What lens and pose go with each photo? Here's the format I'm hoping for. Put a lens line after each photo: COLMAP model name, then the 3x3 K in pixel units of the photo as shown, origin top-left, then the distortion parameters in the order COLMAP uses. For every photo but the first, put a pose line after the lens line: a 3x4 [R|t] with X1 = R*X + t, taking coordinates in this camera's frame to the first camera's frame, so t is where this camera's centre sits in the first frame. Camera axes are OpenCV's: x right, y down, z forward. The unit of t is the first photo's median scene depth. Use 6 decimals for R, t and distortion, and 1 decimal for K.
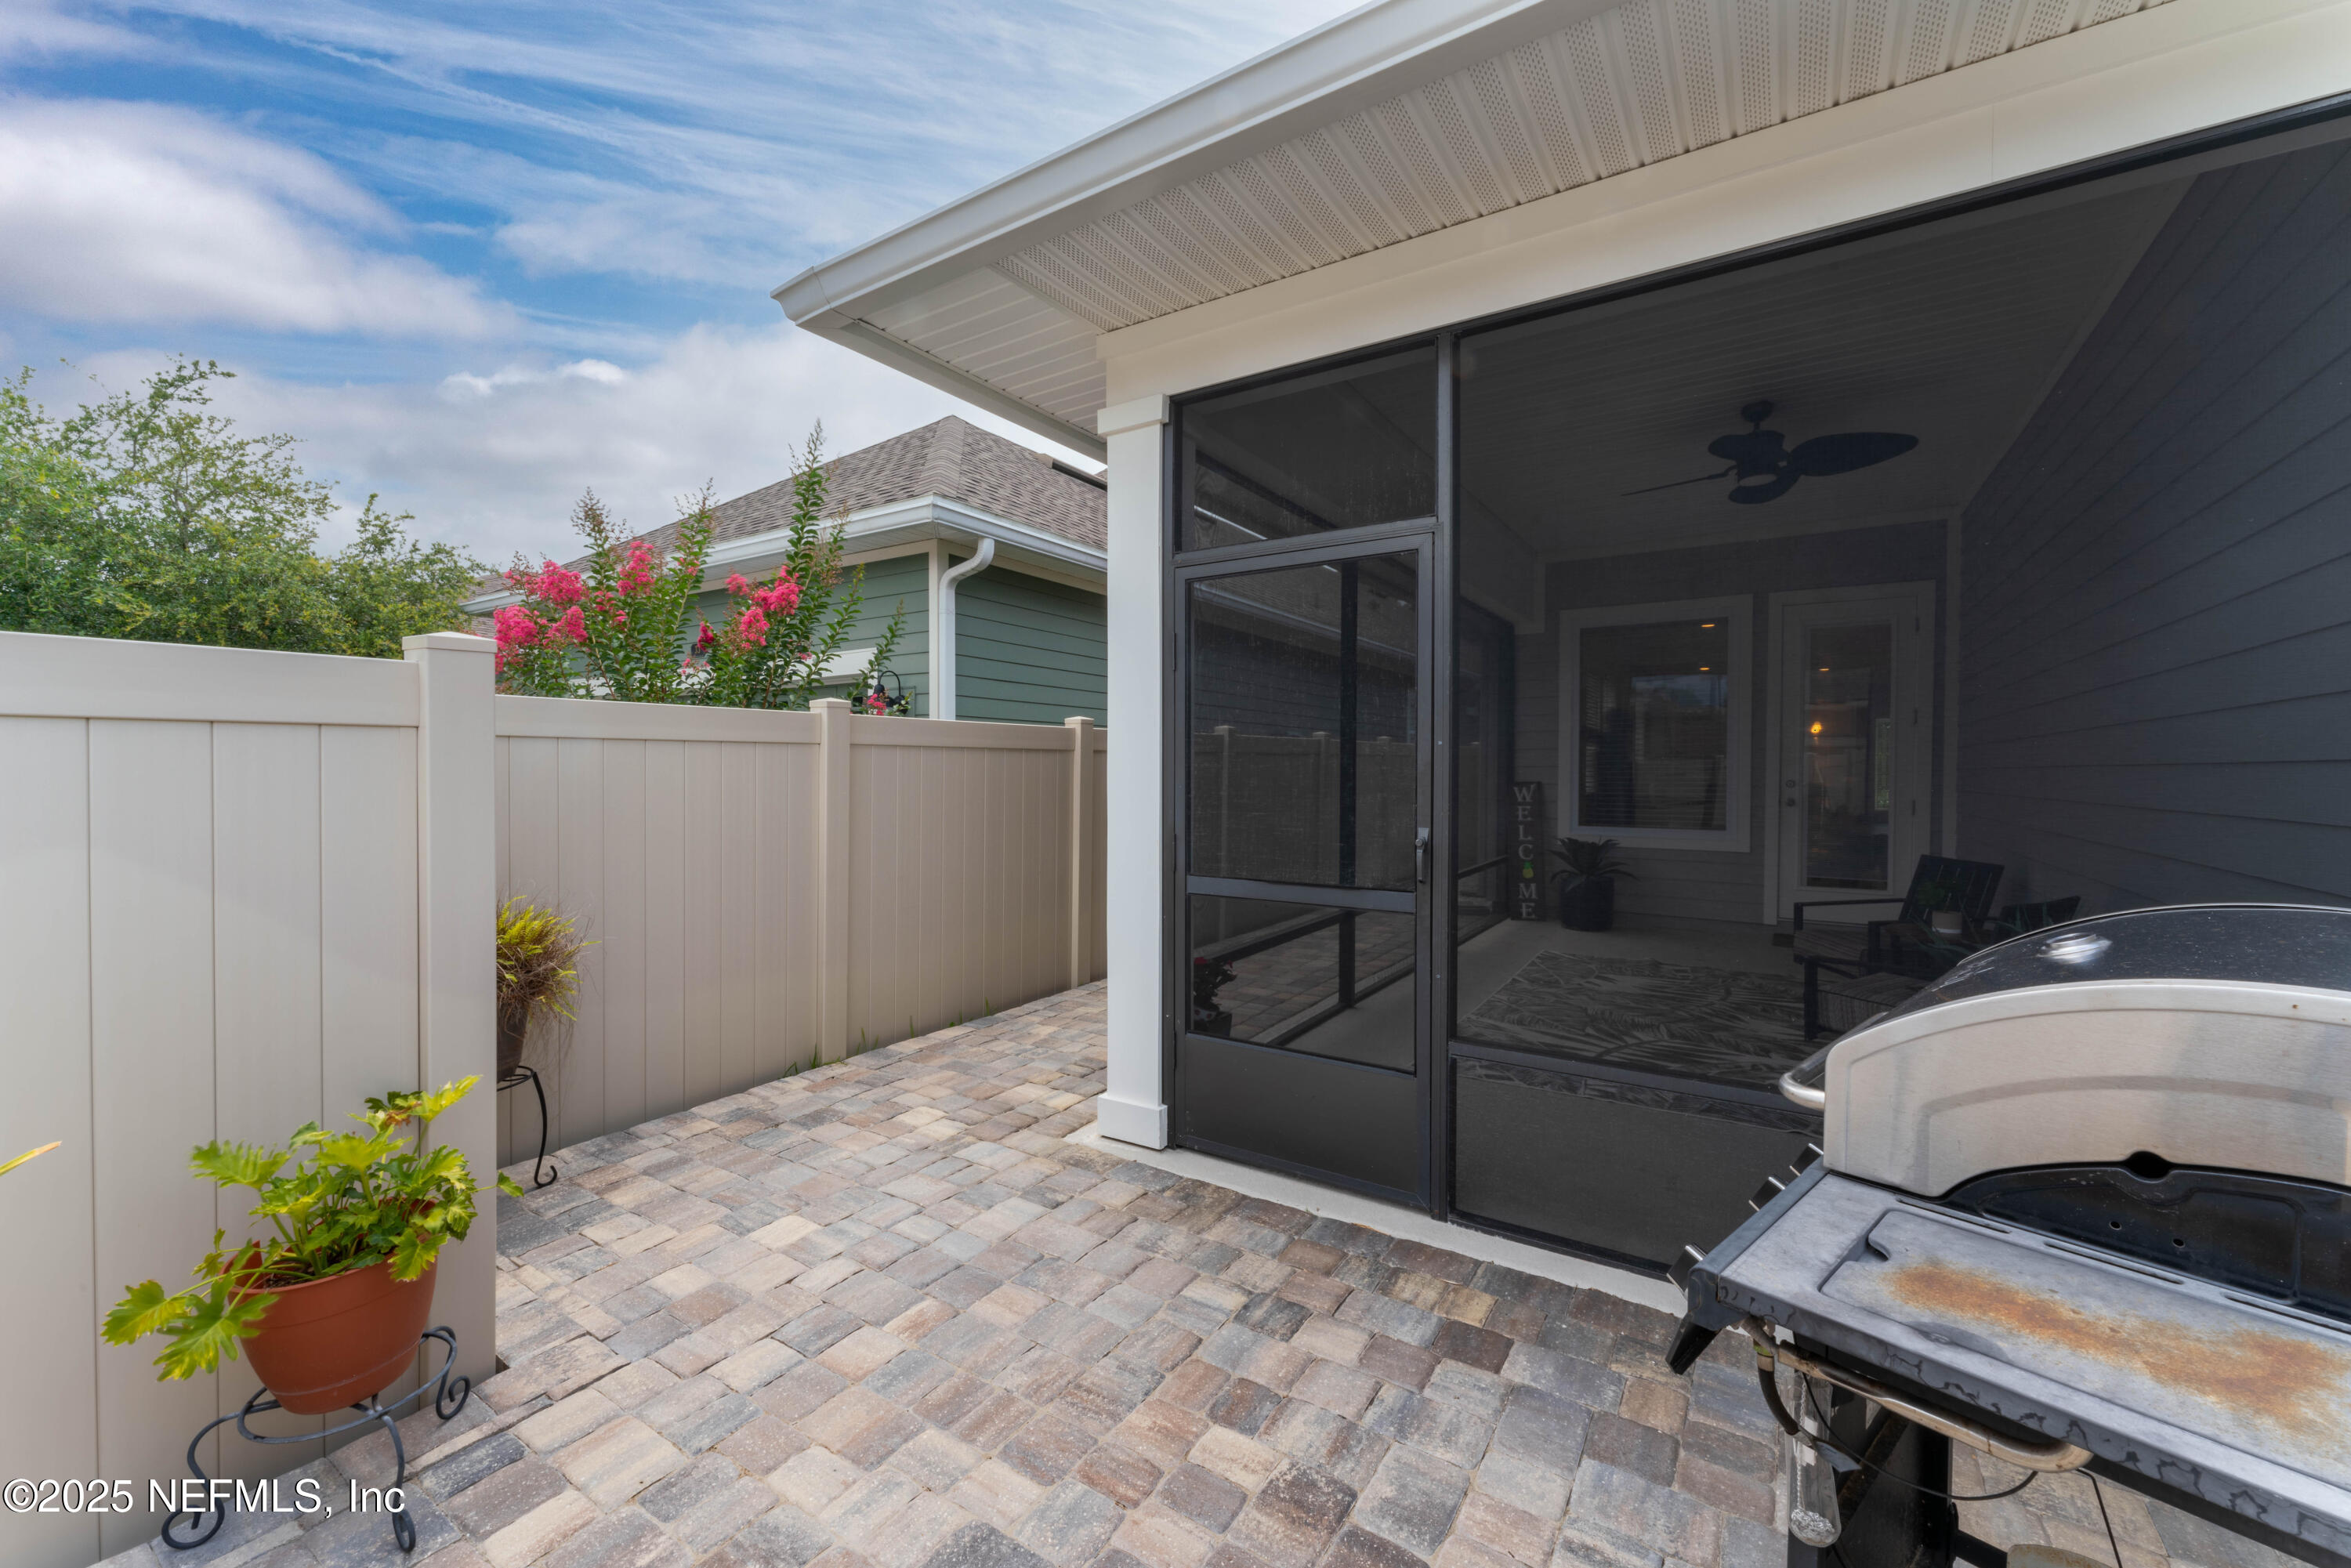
lens RADIAL K [[937.0, 0, 1175.5], [0, 937.0, 784.0], [0, 0, 1]] dist [0.005673, -0.000133]
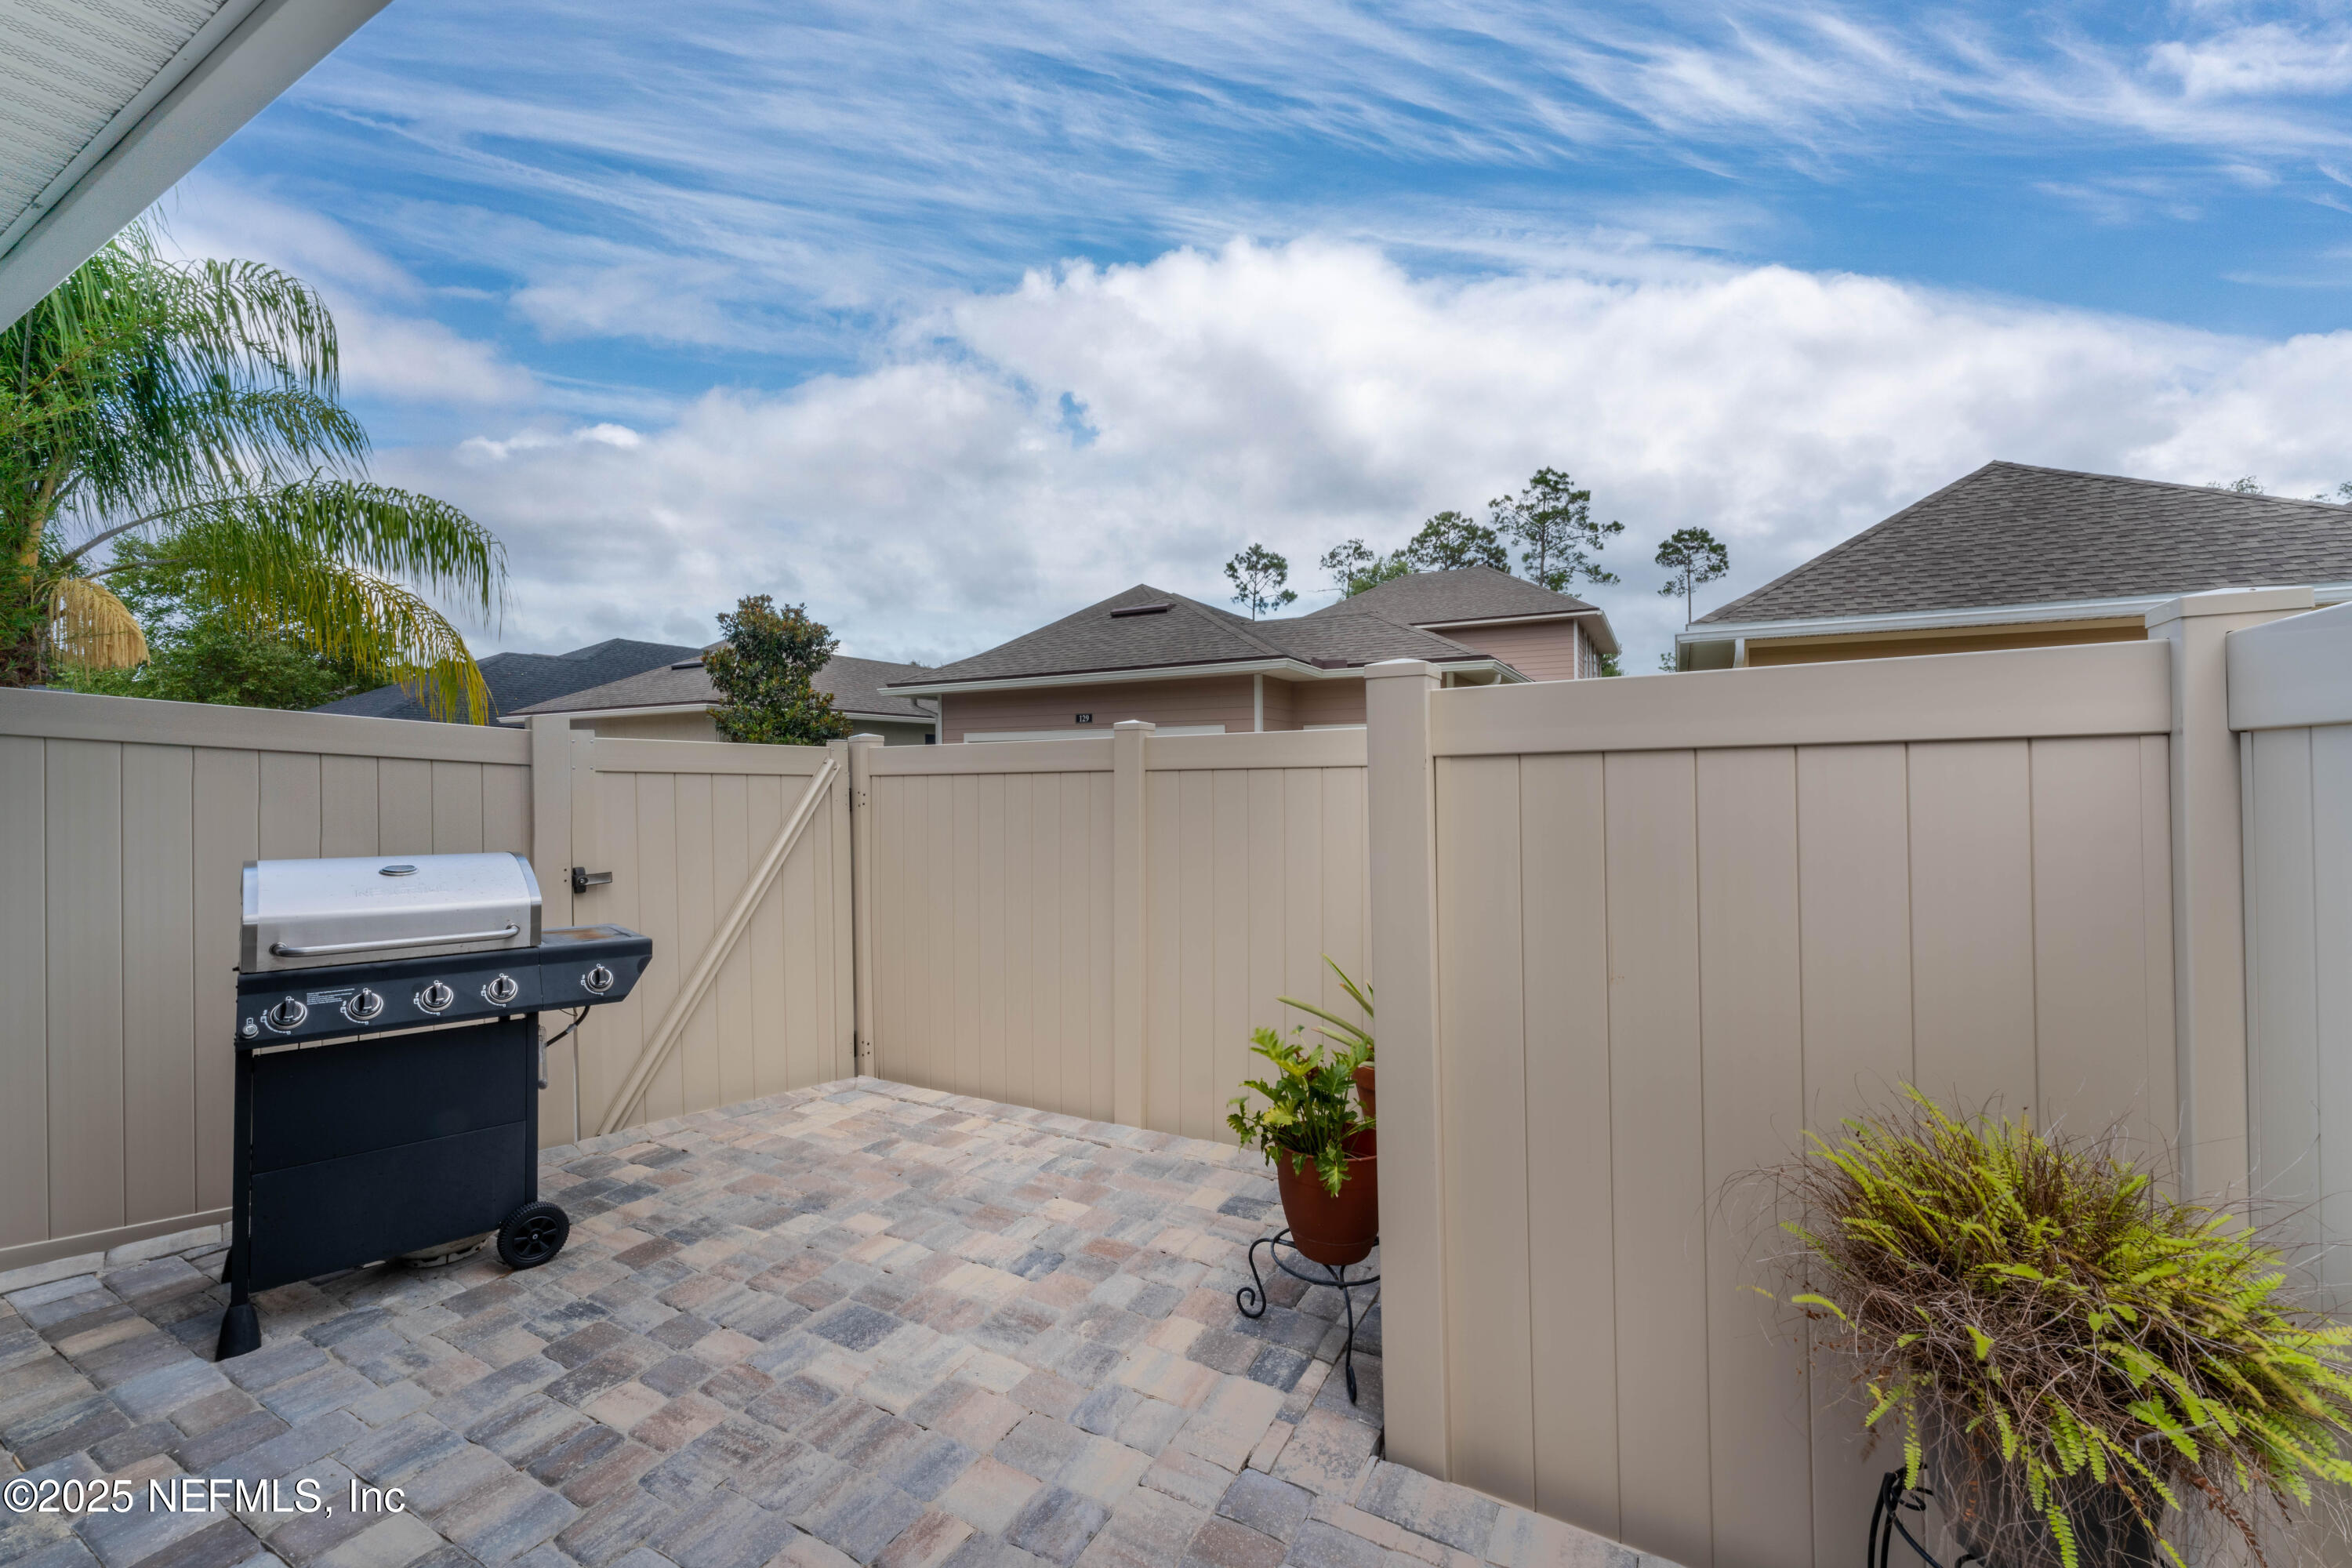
lens RADIAL K [[937.4, 0, 1176.0], [0, 937.4, 784.0], [0, 0, 1]] dist [0.005673, -0.000133]
pose [[-0.997333, 0.005334, -0.072790, -0.239539], [0.003664, 0.999728, 0.023054, -0.027328], [0.072893, 0.022726, -0.997081, 0.996827]]
